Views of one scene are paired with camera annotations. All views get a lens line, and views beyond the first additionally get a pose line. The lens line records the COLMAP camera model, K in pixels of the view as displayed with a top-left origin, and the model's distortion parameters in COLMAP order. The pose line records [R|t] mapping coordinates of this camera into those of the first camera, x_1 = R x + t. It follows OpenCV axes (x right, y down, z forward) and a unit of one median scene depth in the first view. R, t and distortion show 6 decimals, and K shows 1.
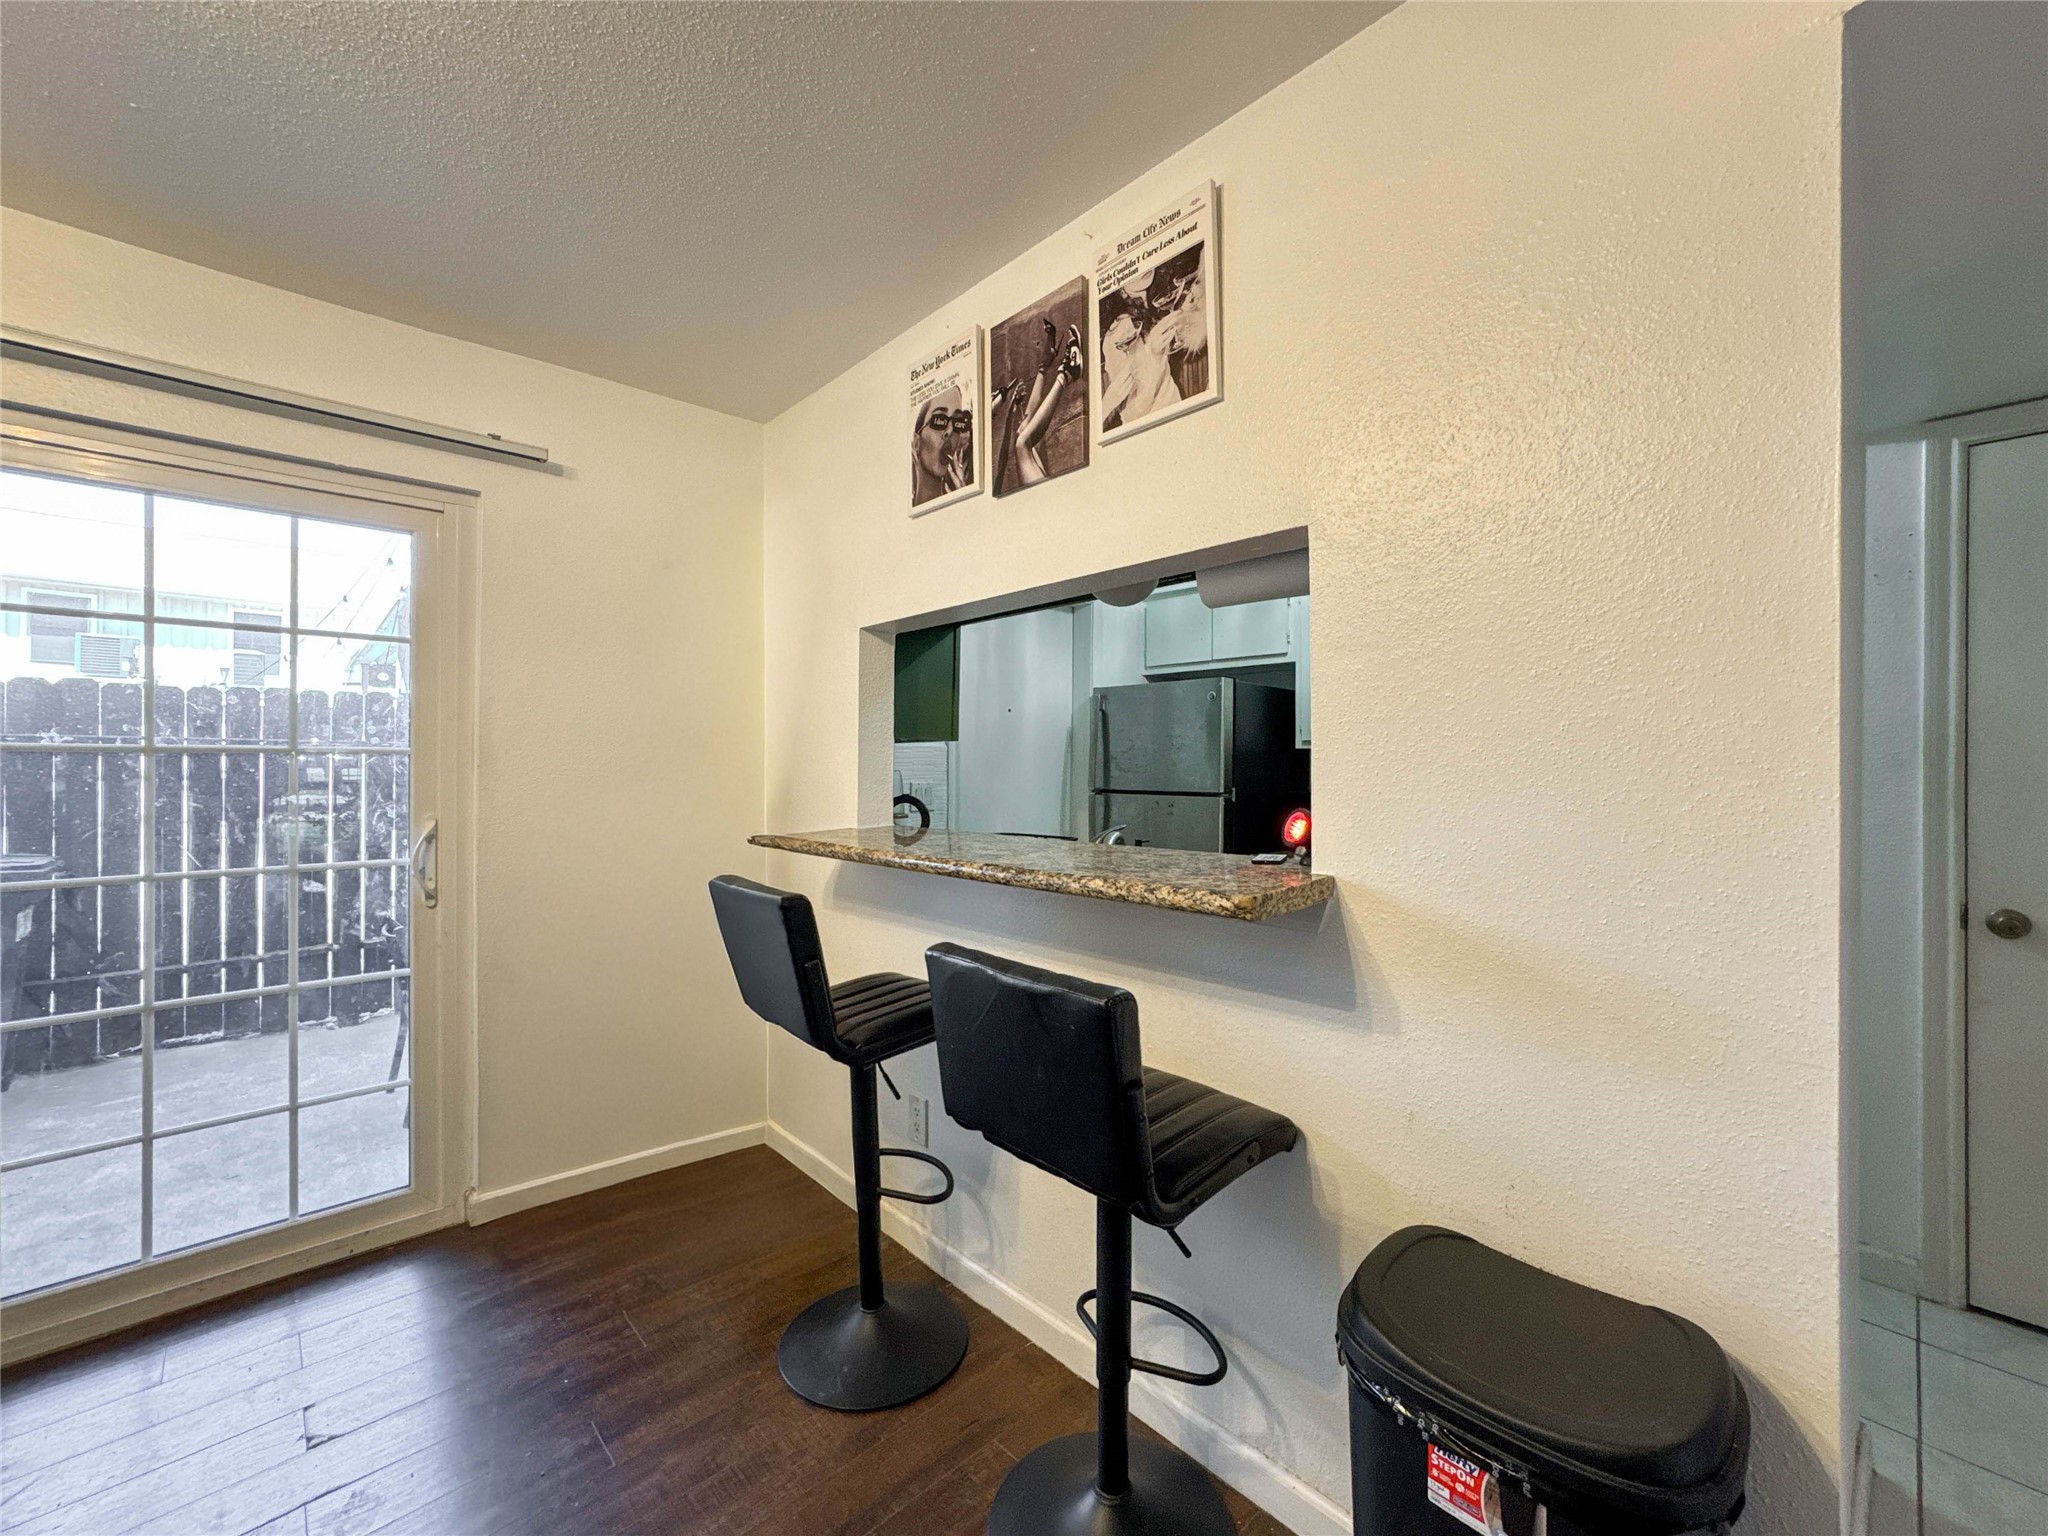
lens RADIAL K [[837.2, 0, 1026.0], [0, 837.2, 757.4], [0, 0, 1]] dist [-0.035534, 0.014852]
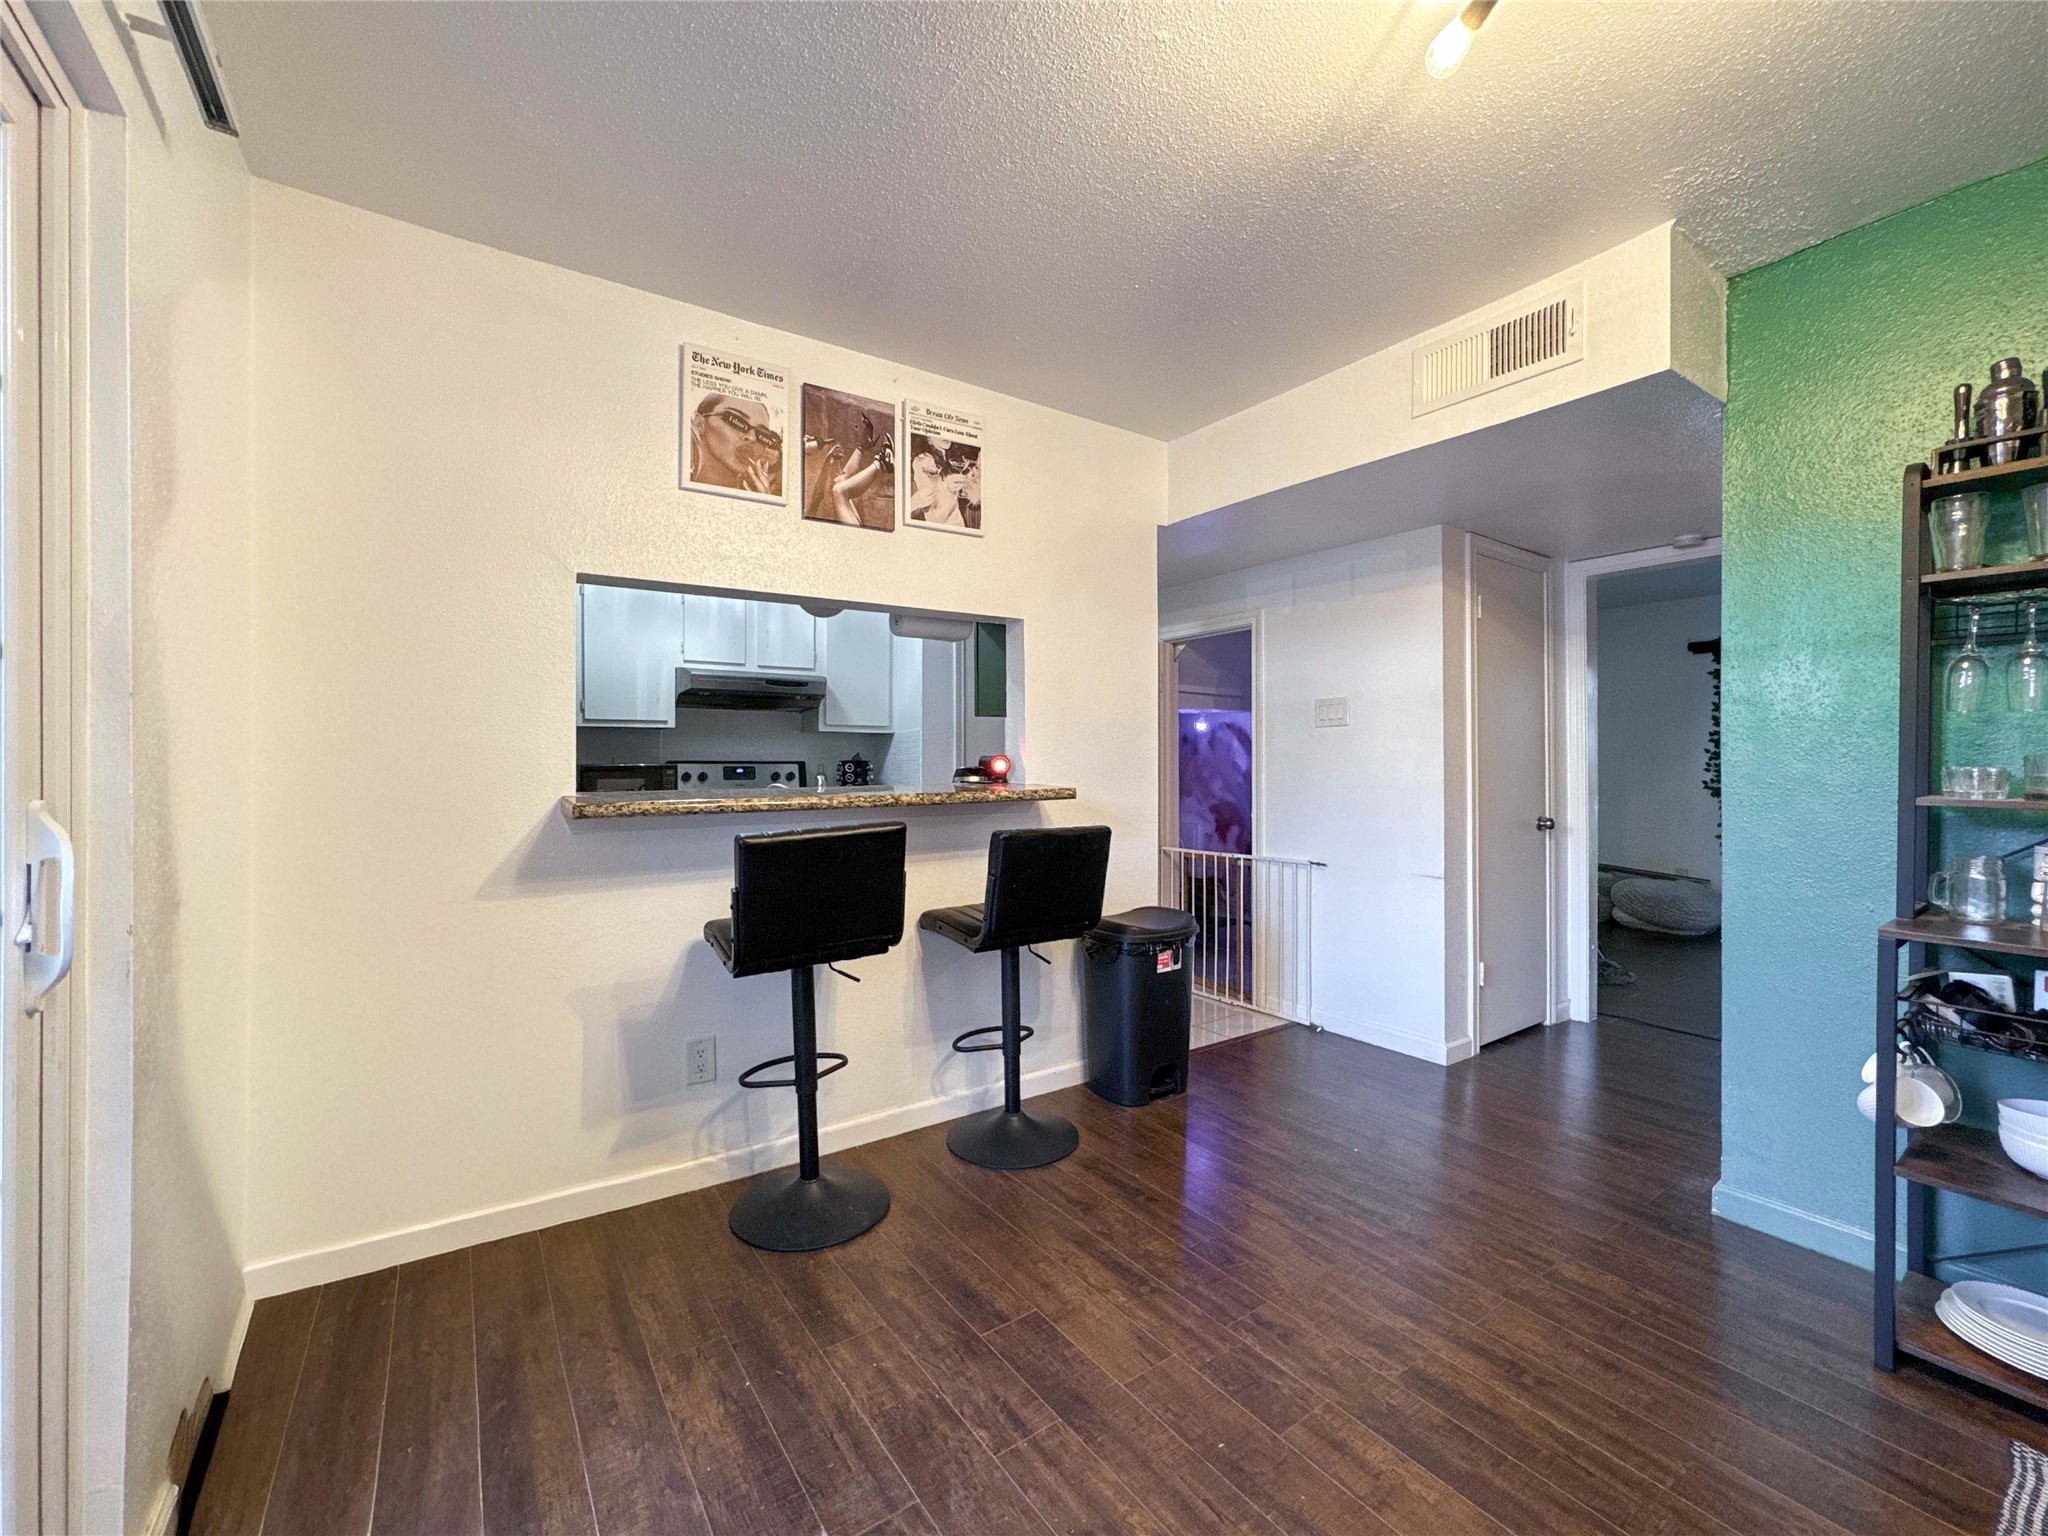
lens RADIAL K [[837.2, 0, 1006.5], [0, 837.2, 763.9], [0, 0, 1]] dist [-0.035534, 0.014852]
pose [[0.155994, -0.003348, 0.987752, -1.311779], [-0.003306, 0.999987, 0.003911, 0.058099], [-0.987752, -0.003875, 0.155981, 0.529891]]
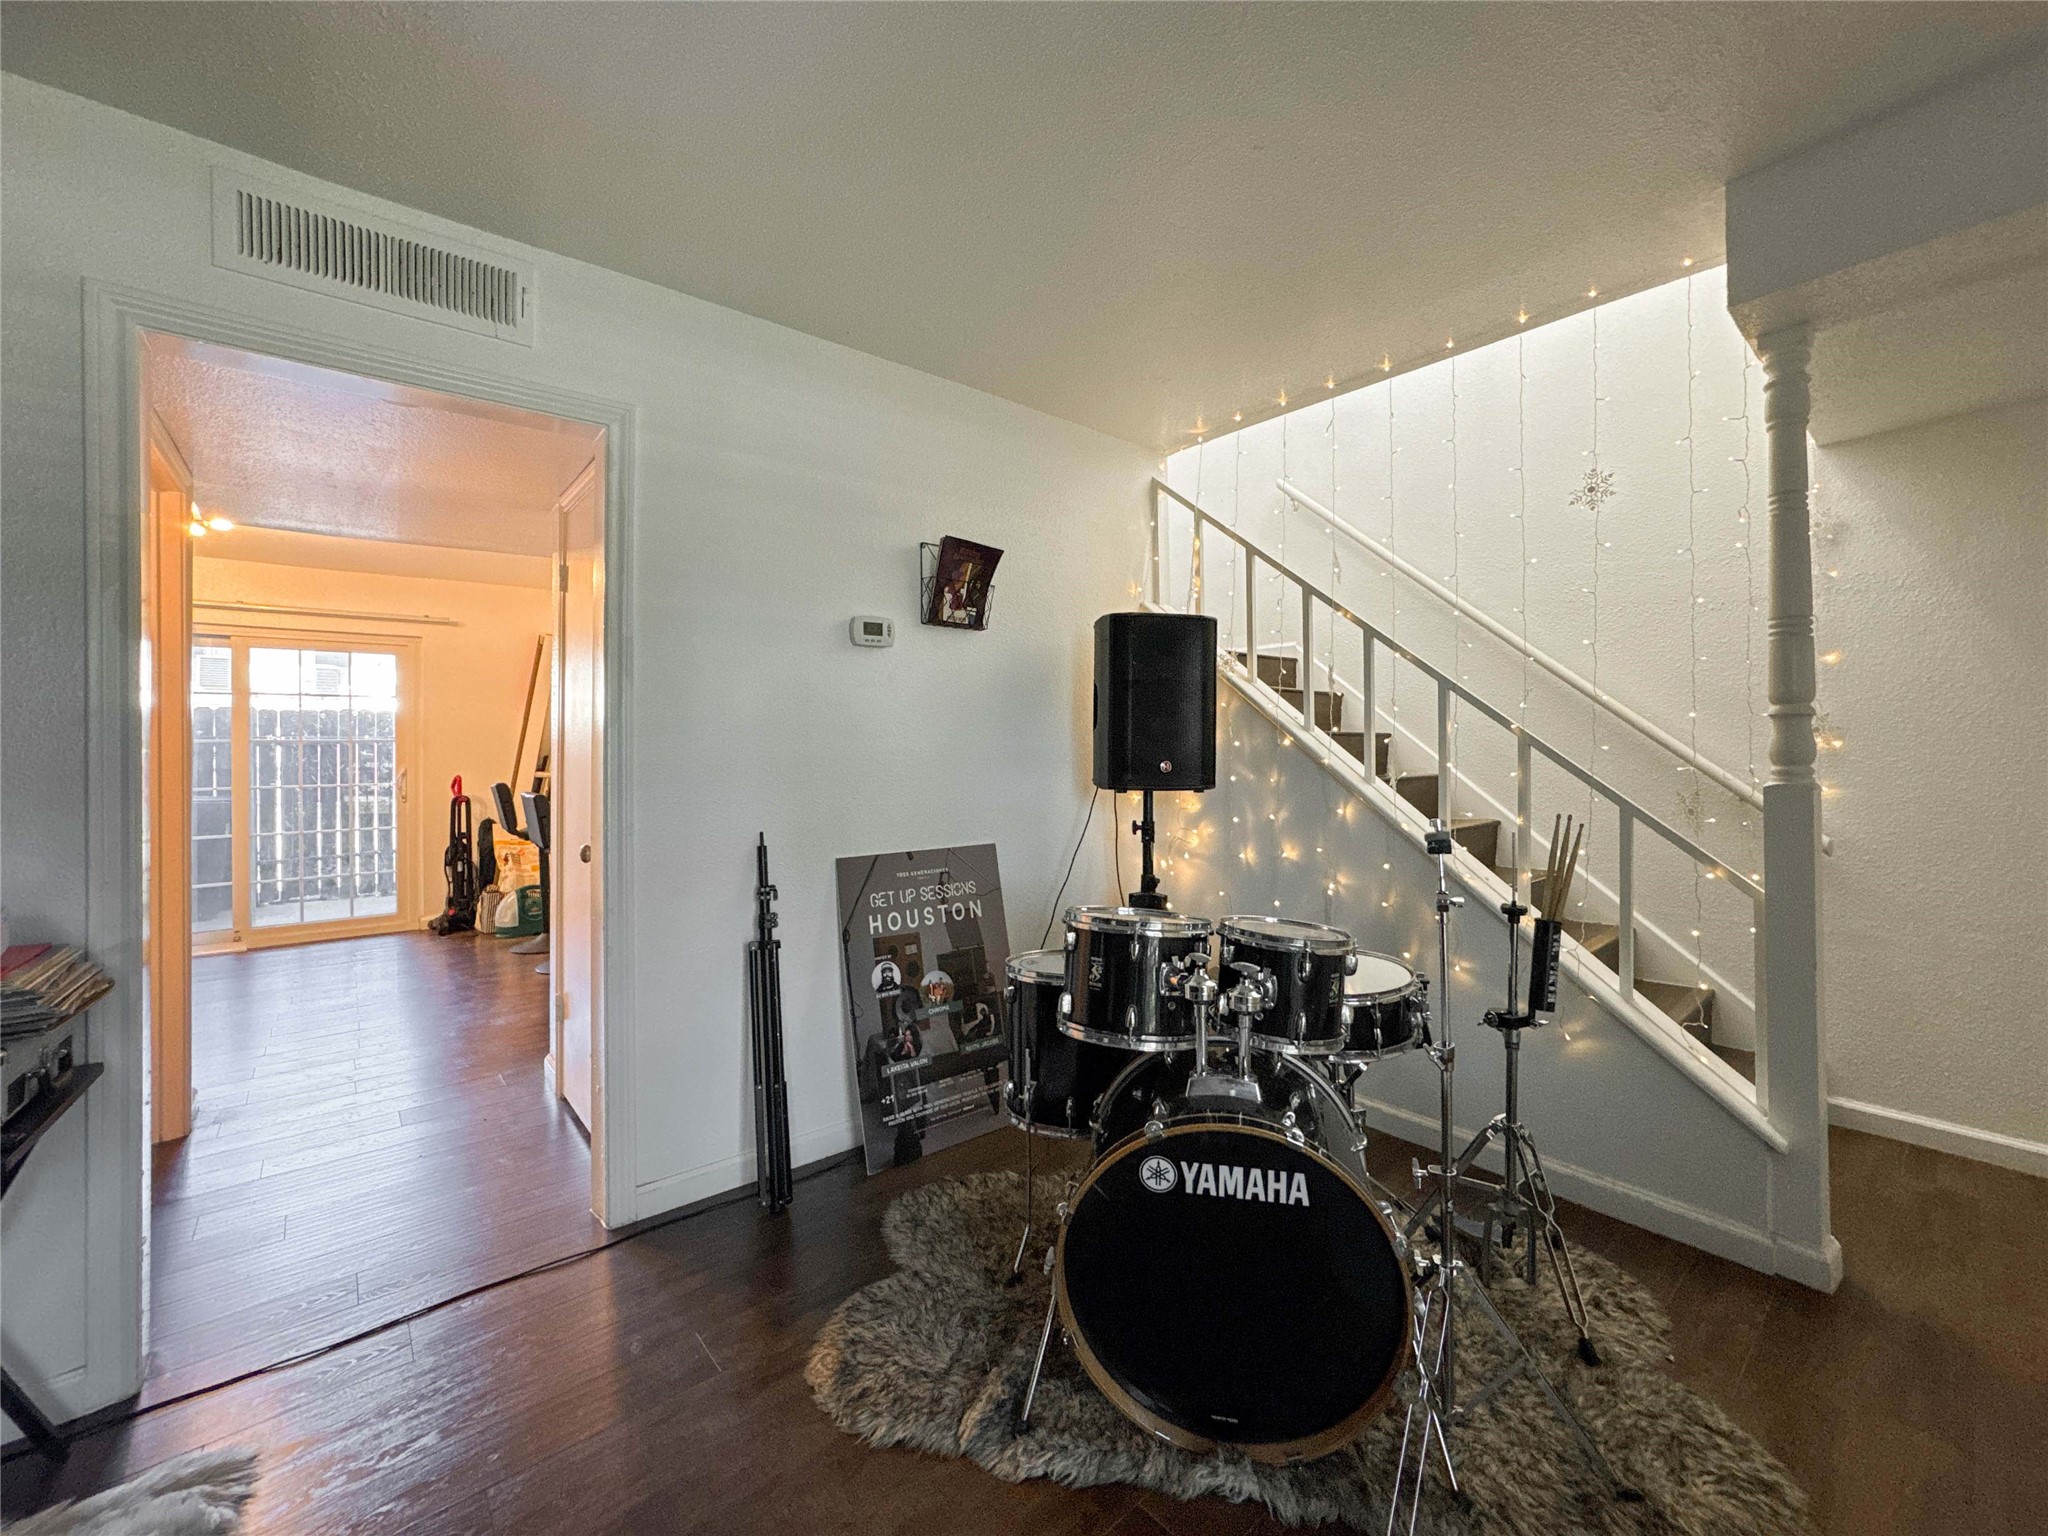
lens RADIAL K [[837.2, 0, 1019.4], [0, 837.2, 746.0], [0, 0, 1]] dist [-0.035534, 0.014852]
pose [[0.998322, -0.009324, -0.057151, 1.659045], [0.009387, 0.999956, 0.000838, 0.030685], [0.057140, -0.001373, 0.998365, -1.798330]]
